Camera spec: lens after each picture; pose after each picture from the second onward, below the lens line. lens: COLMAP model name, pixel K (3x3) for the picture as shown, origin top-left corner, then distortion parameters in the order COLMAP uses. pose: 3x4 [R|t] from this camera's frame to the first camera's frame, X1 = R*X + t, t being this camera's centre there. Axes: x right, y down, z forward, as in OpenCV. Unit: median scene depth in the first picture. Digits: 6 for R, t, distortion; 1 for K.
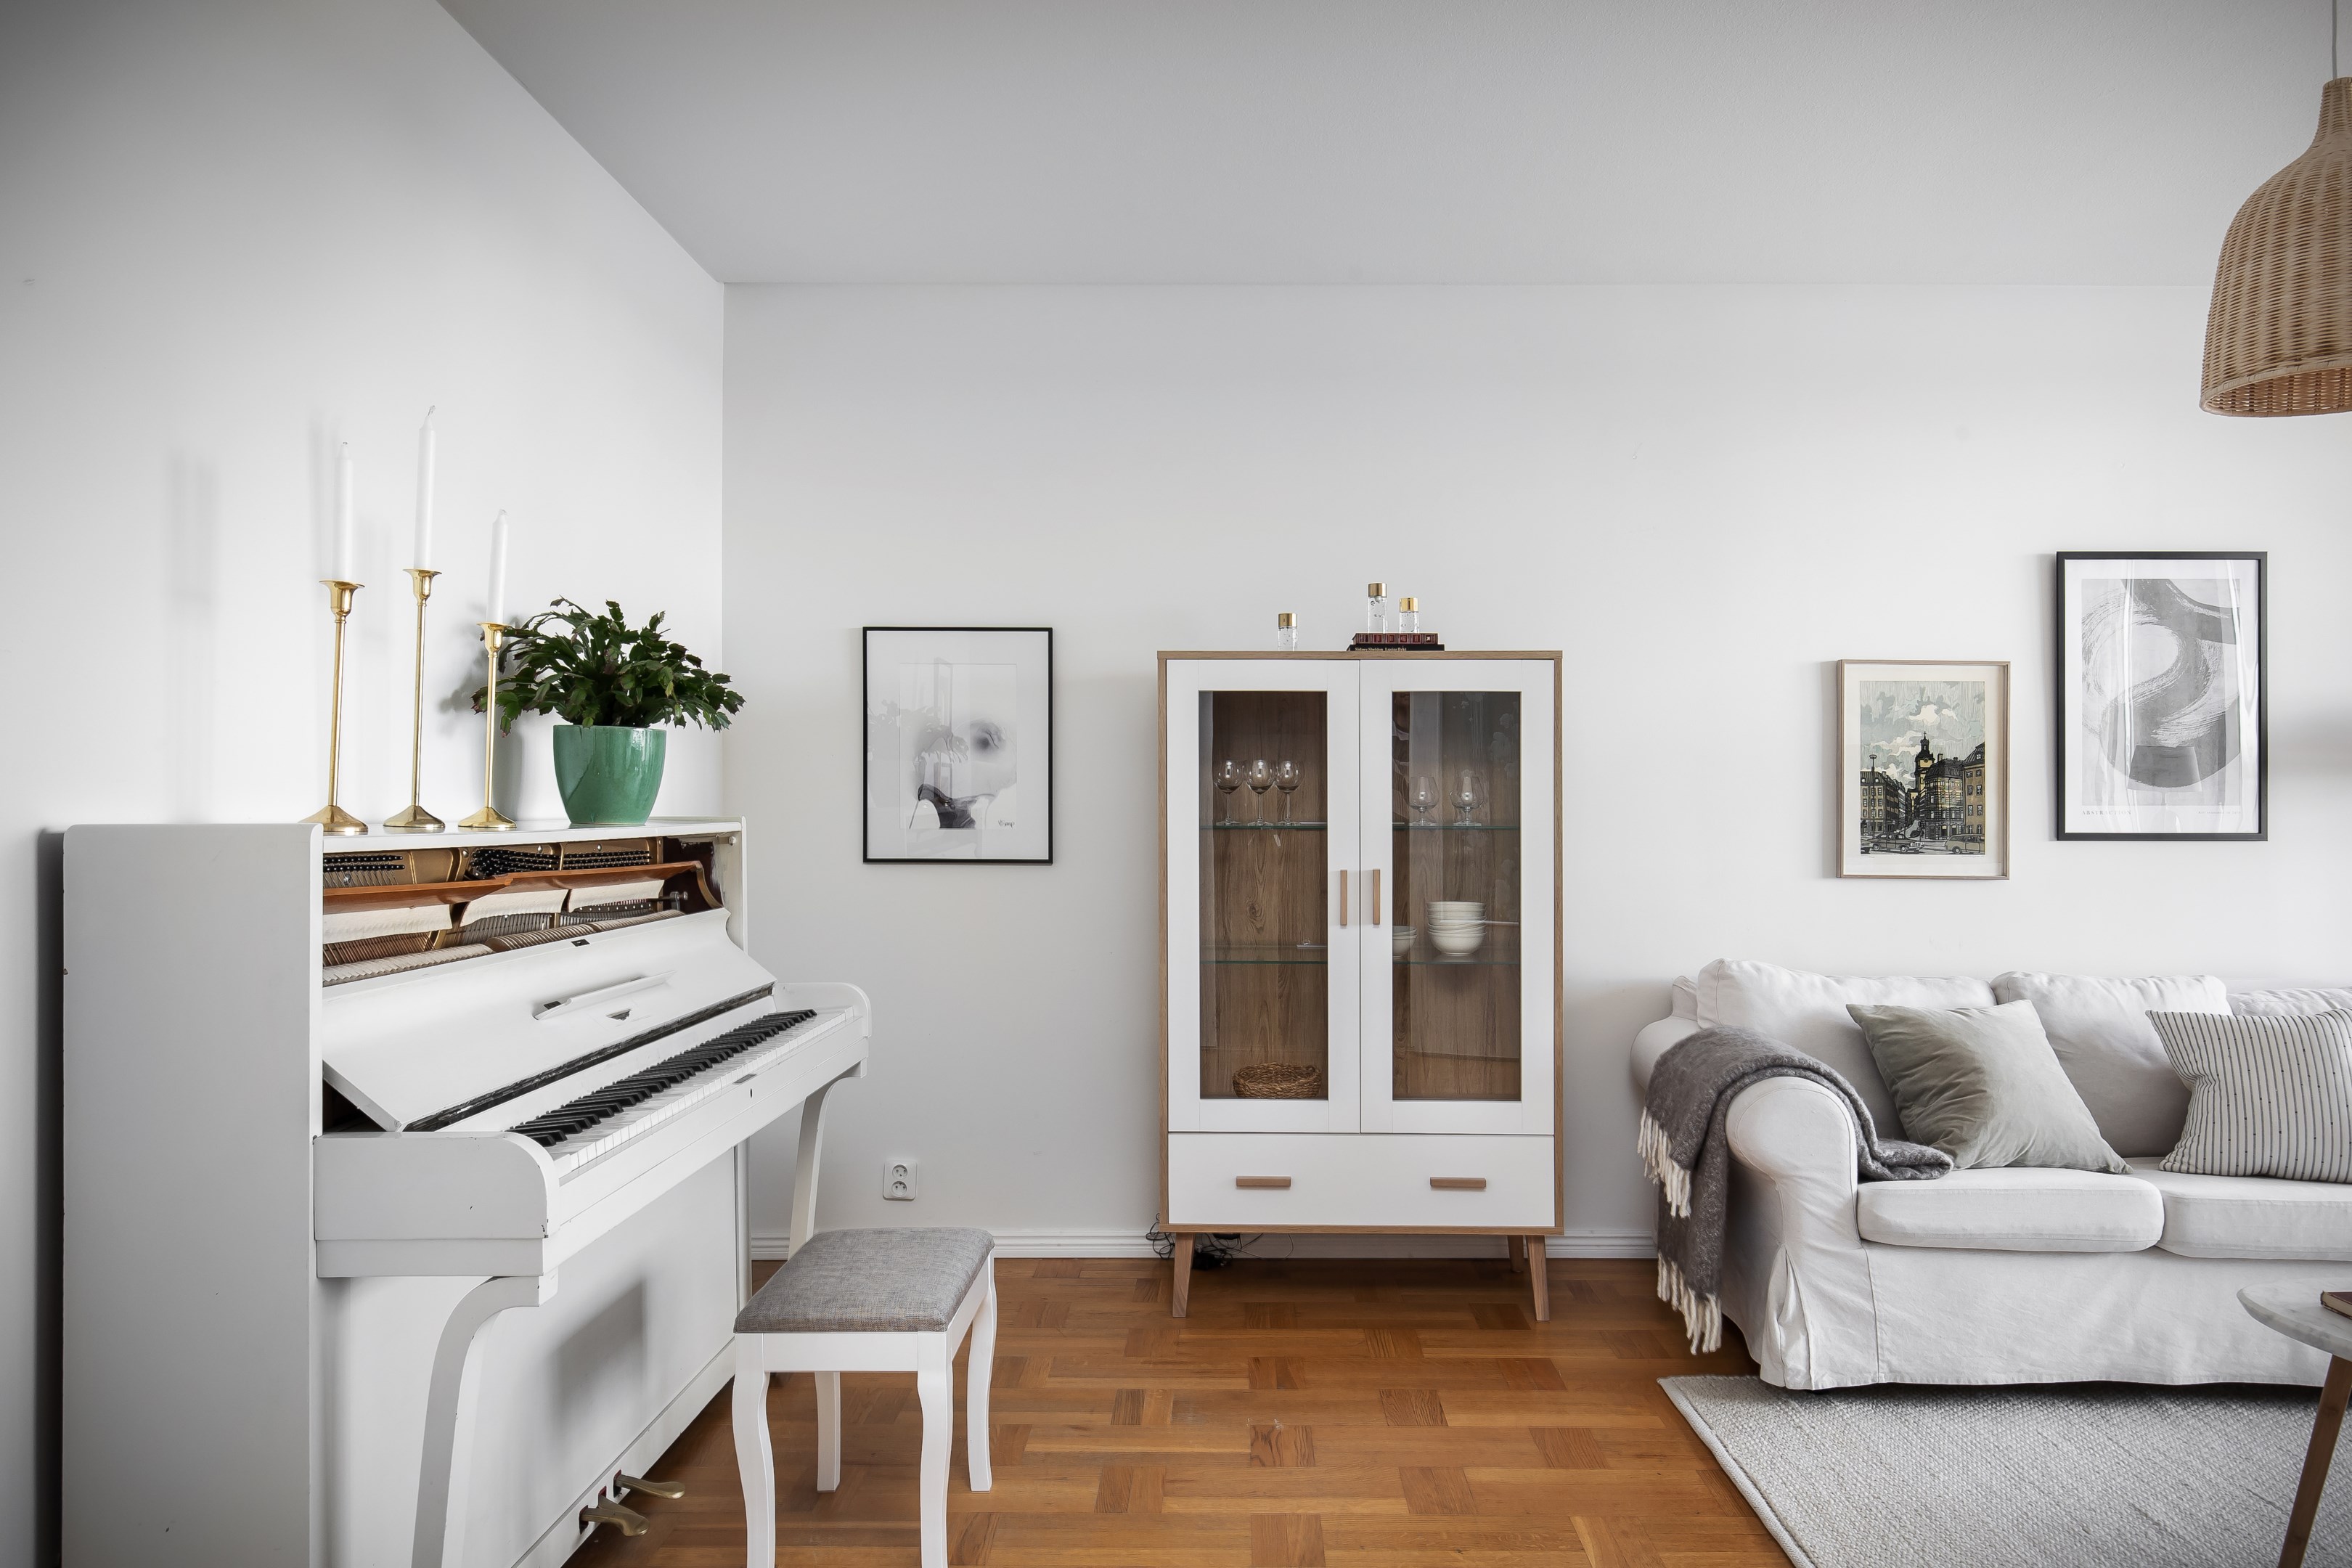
lens RADIAL K [[1448.5, 0, 1176.0], [0, 1448.5, 784.0], [0, 0, 1]] dist [-0.003196, -0.001050]
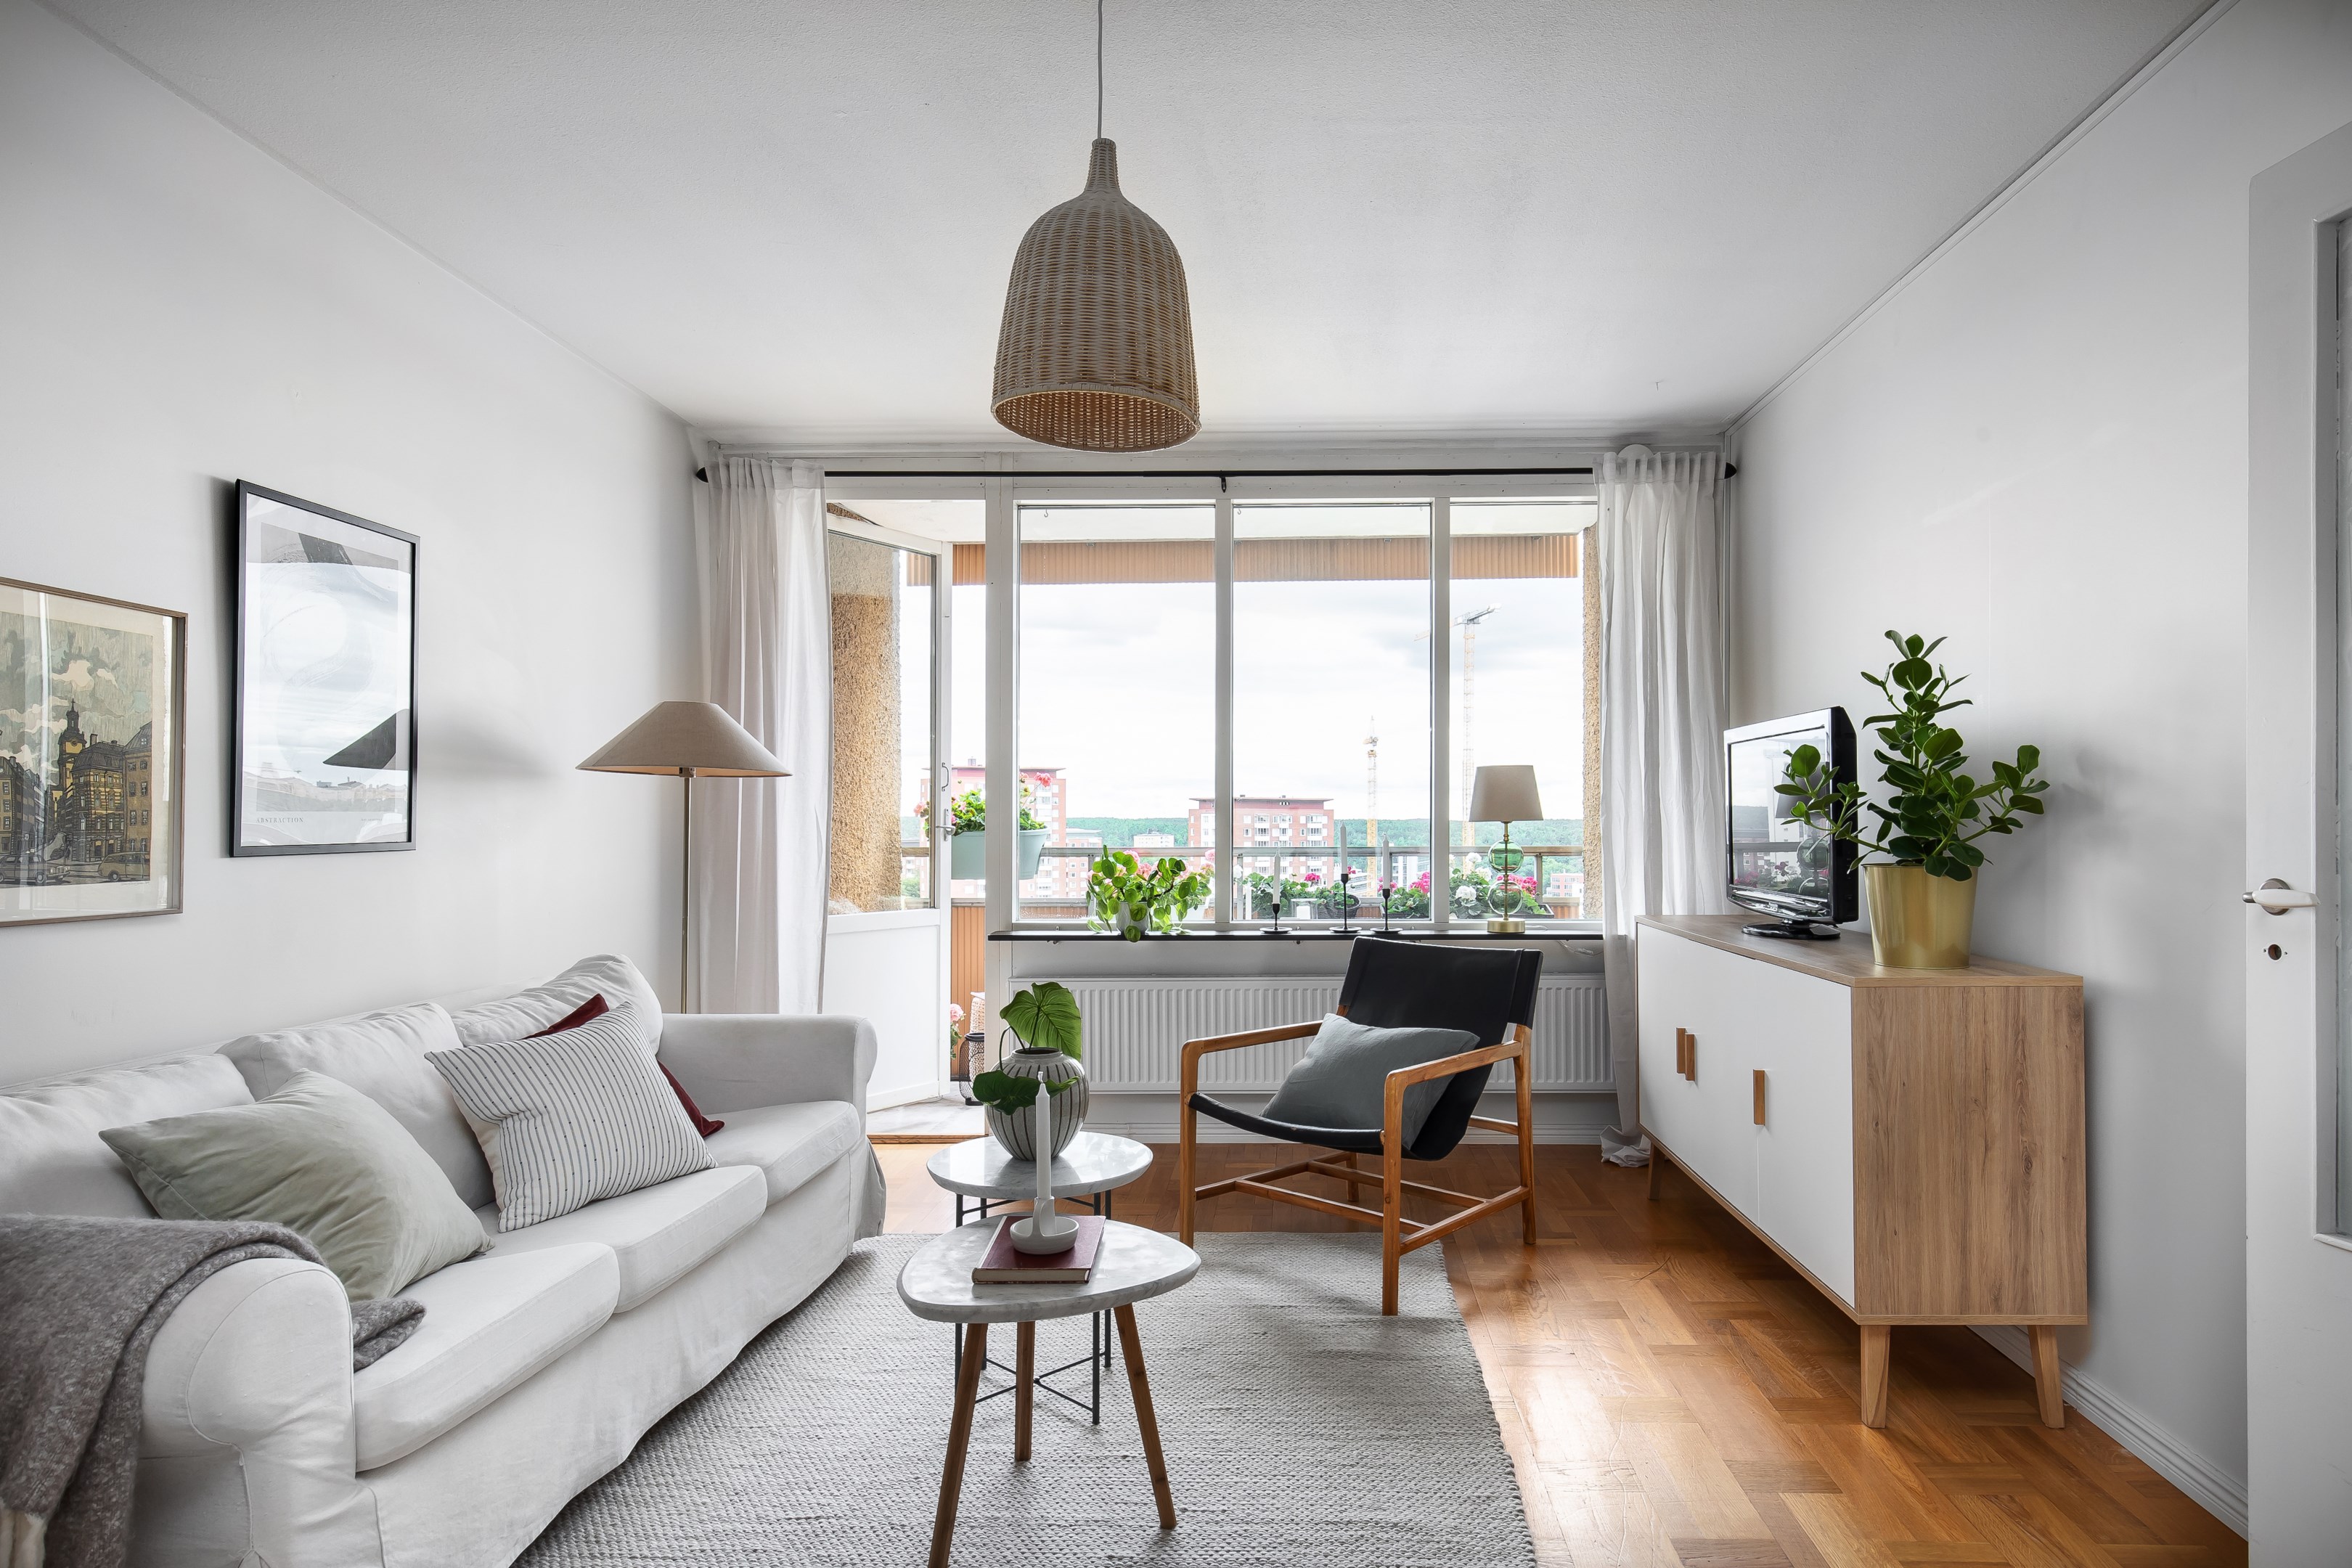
lens RADIAL K [[1340.6, 0, 1239.9], [0, 1340.6, 800.2], [0, 0, 1]] dist [0.002601, 0.000357]
pose [[-0.018305, 0.011190, 0.999770, -0.118712], [-0.010693, 0.999878, -0.011387, 0.012492], [-0.999775, -0.010899, -0.018183, 0.526301]]
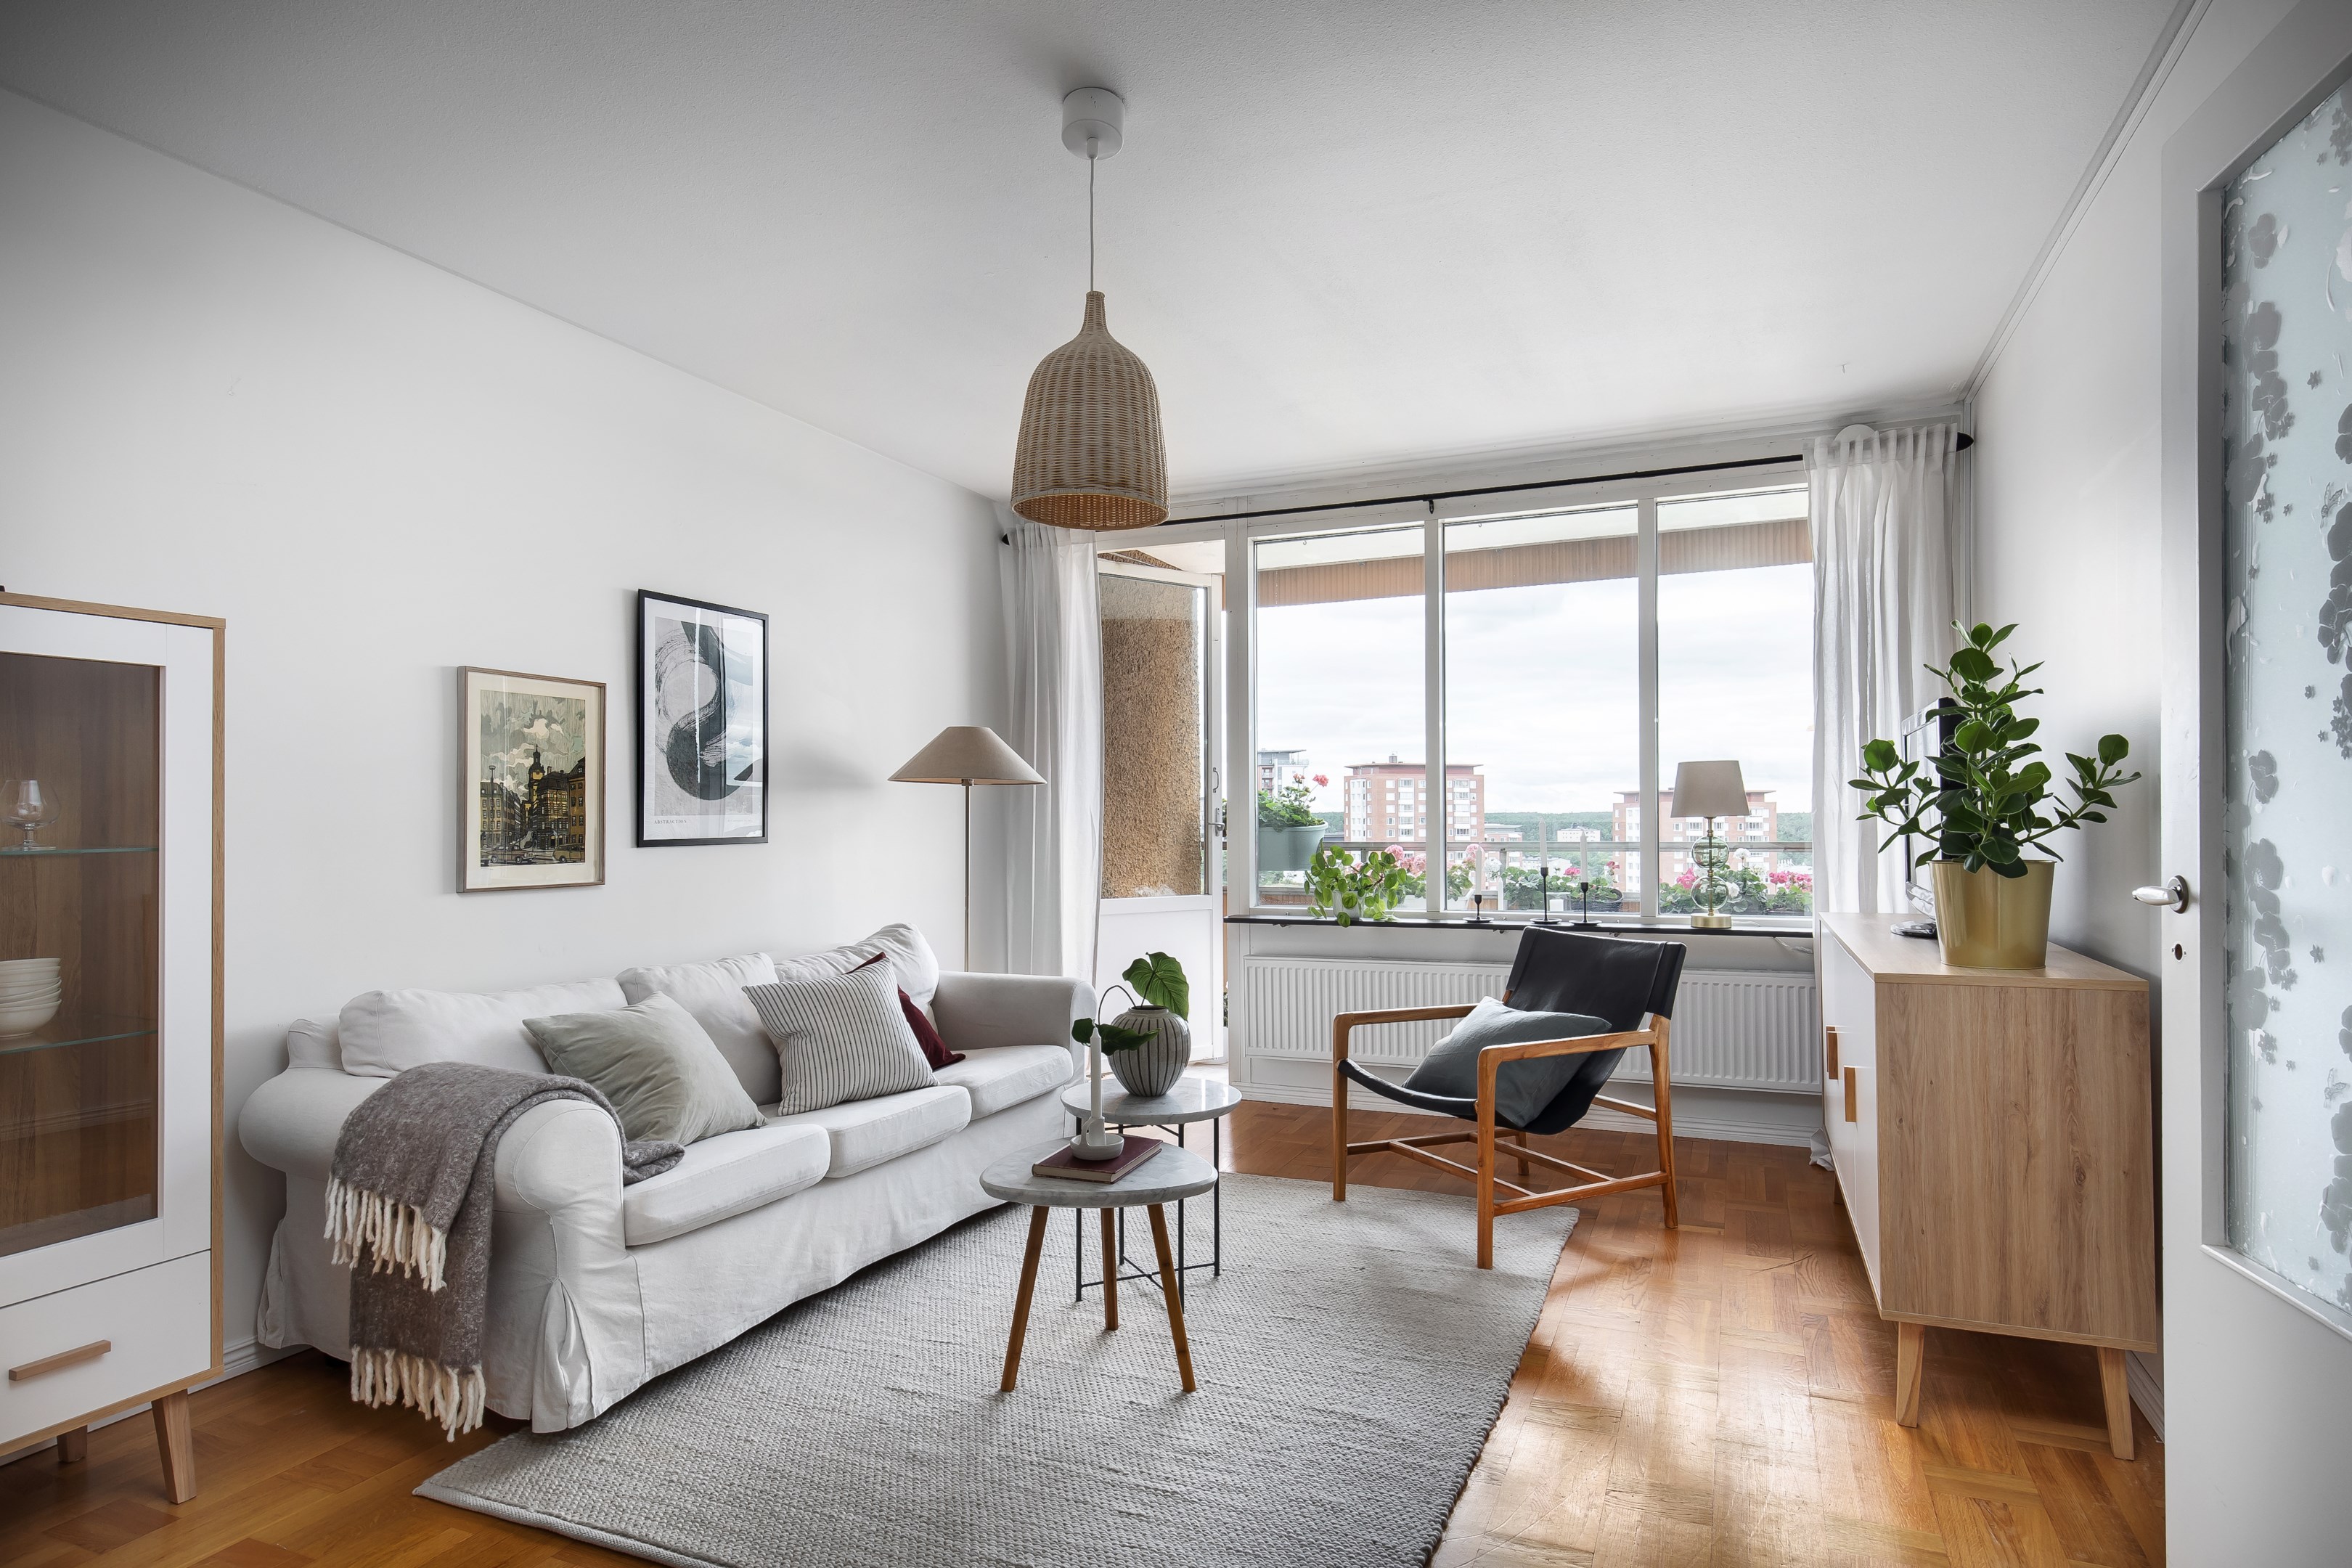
lens RADIAL K [[1316.3, 0, 1169.6], [0, 1316.3, 795.2], [0, 0, 1]] dist [0.003883, 0.000067]
pose [[0.364262, 0.009445, 0.931249, -0.206512], [-0.002734, 0.999955, -0.009072, 0.007596], [-0.931293, 0.000759, 0.364271, 0.269820]]
